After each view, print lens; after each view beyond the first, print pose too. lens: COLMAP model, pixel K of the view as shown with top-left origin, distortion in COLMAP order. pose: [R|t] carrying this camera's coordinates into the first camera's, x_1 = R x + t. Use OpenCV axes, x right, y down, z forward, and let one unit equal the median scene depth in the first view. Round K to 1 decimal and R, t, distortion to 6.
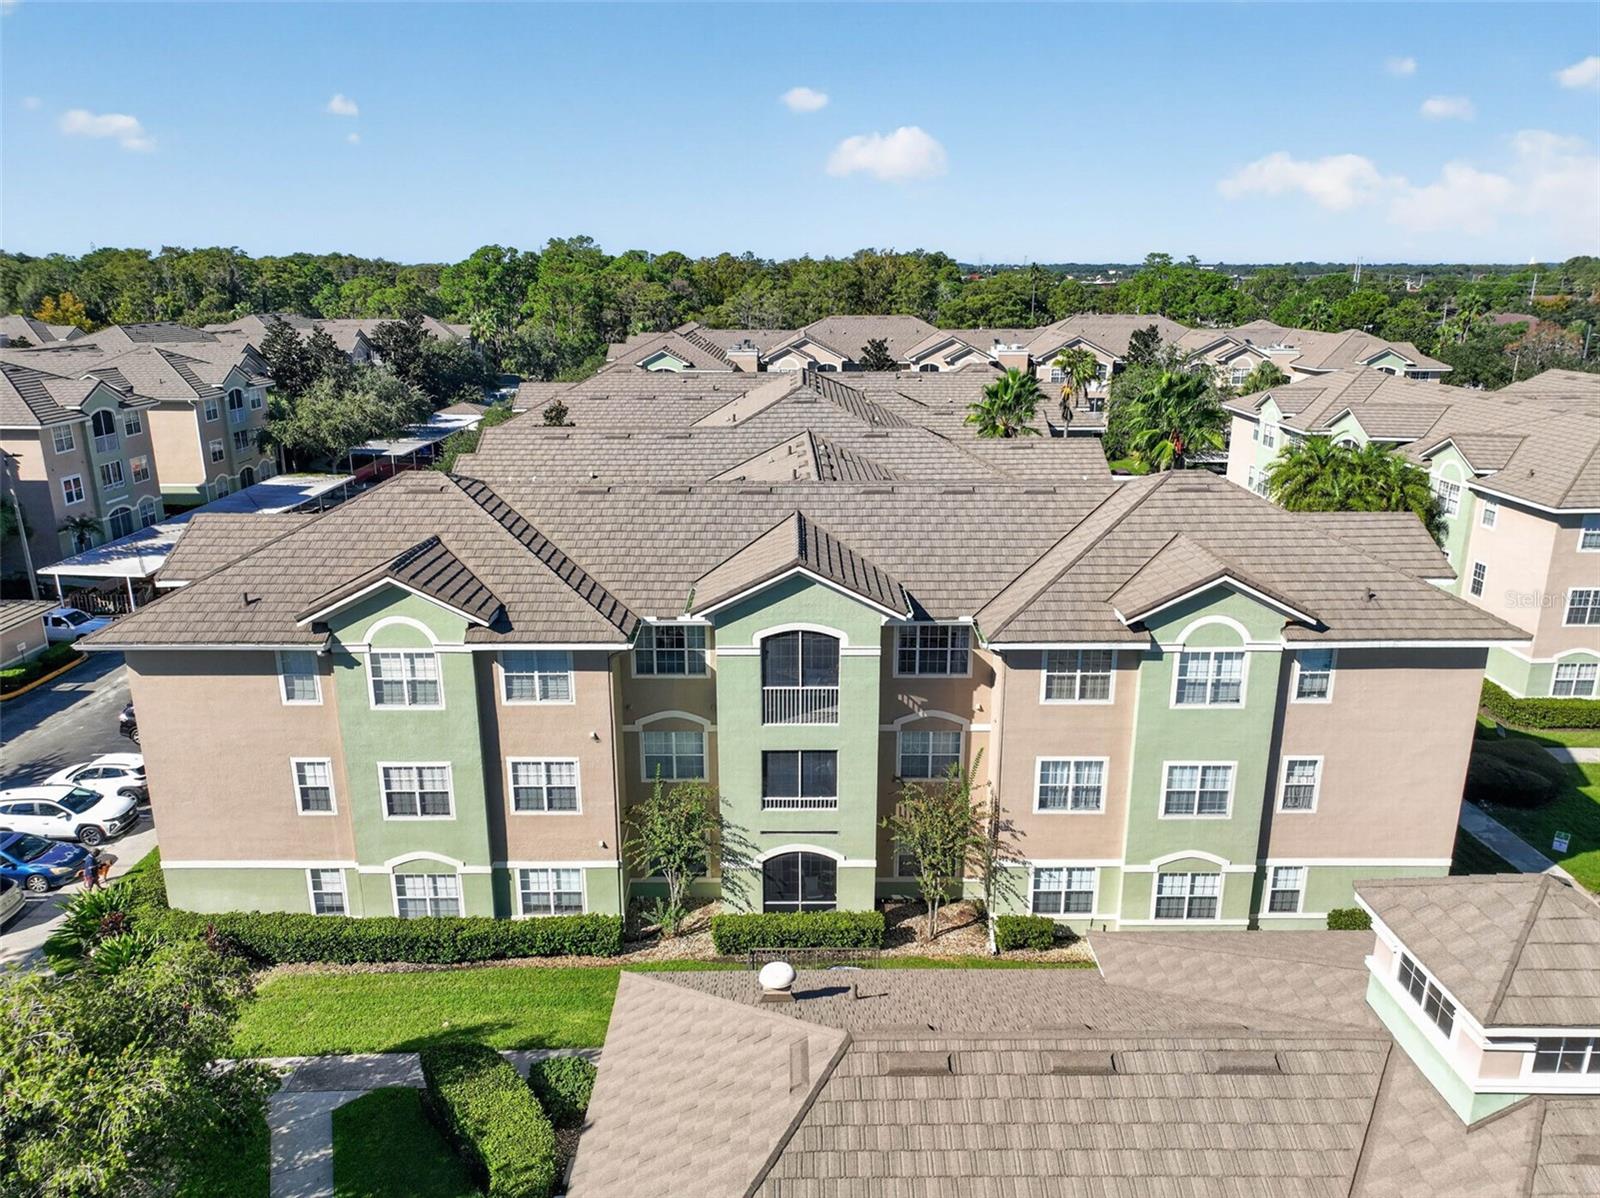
lens RADIAL K [[1130.8, 0, 799.9], [0, 1130.8, 600.8], [0, 0, 1]] dist [0.008170, 0.002950]
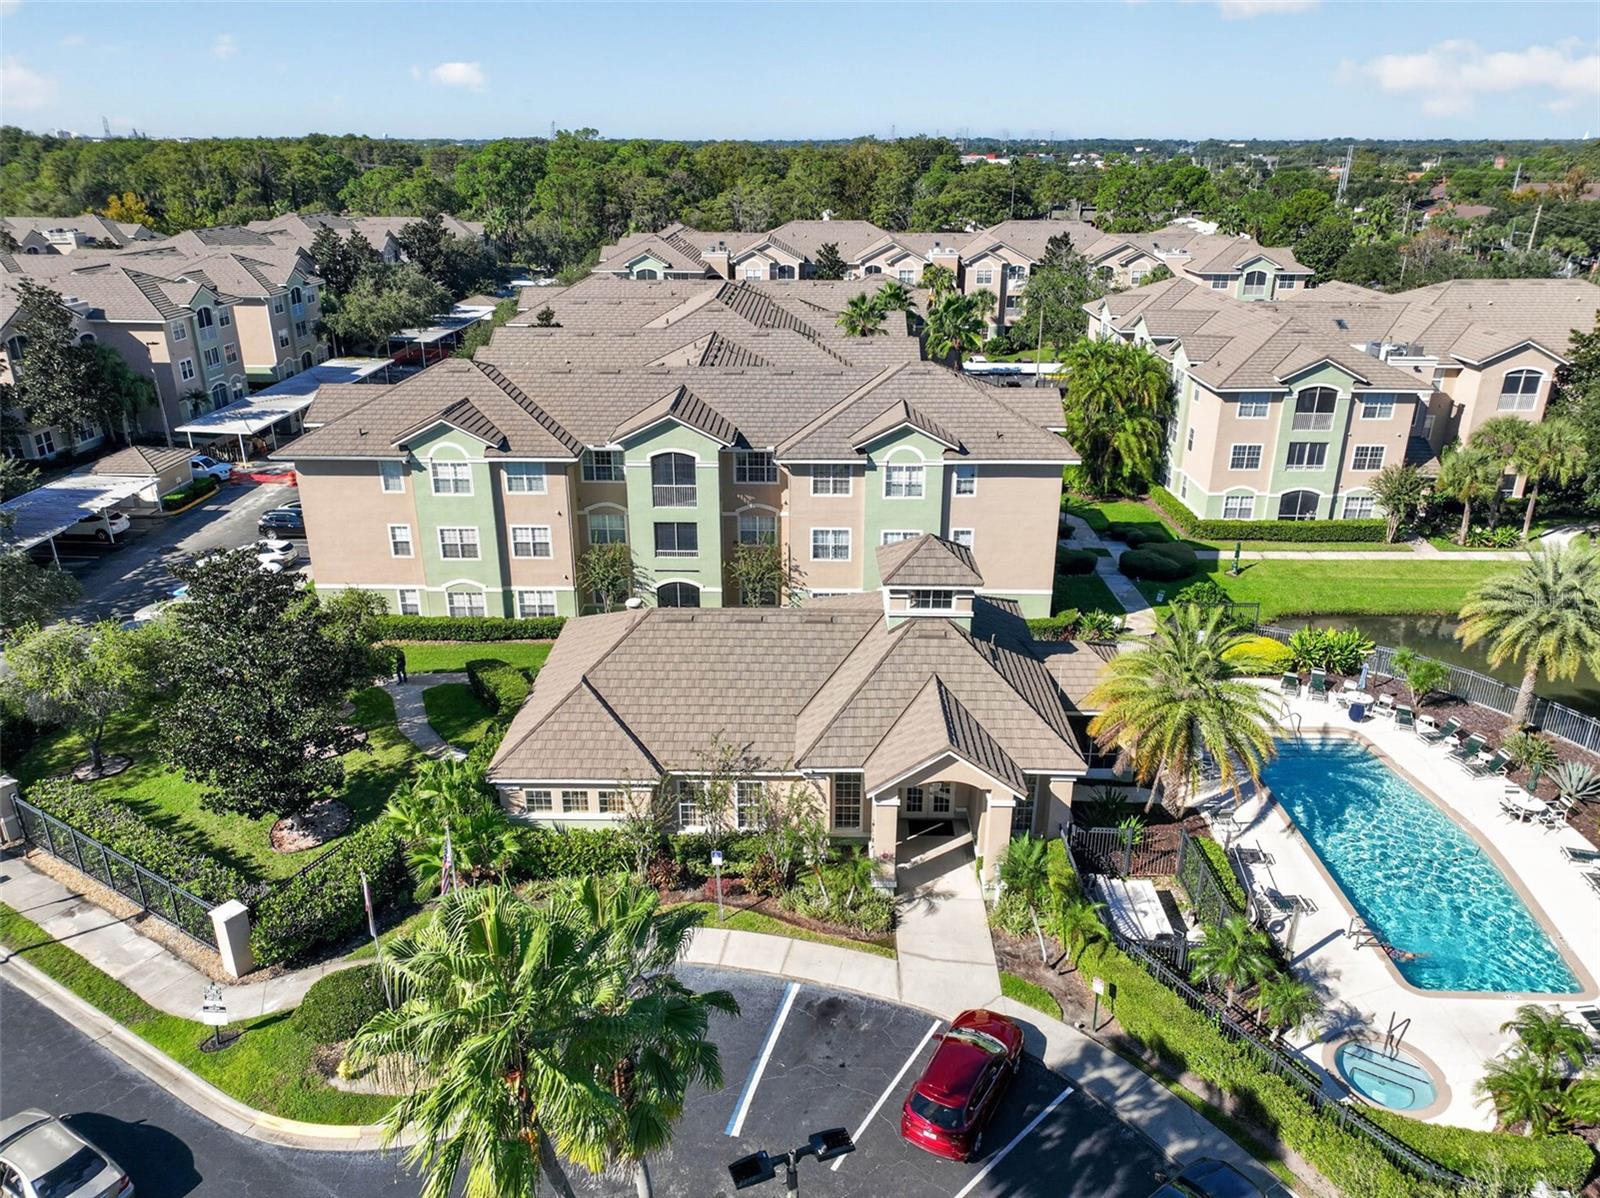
lens RADIAL K [[1130.8, 0, 799.6], [0, 1130.8, 601.3], [0, 0, 1]] dist [0.008170, 0.002950]
pose [[0.999820, 0.009635, -0.016360, 0.133292], [-0.007956, 0.994976, 0.099798, 0.046244], [0.017239, -0.099650, 0.994873, -0.452883]]
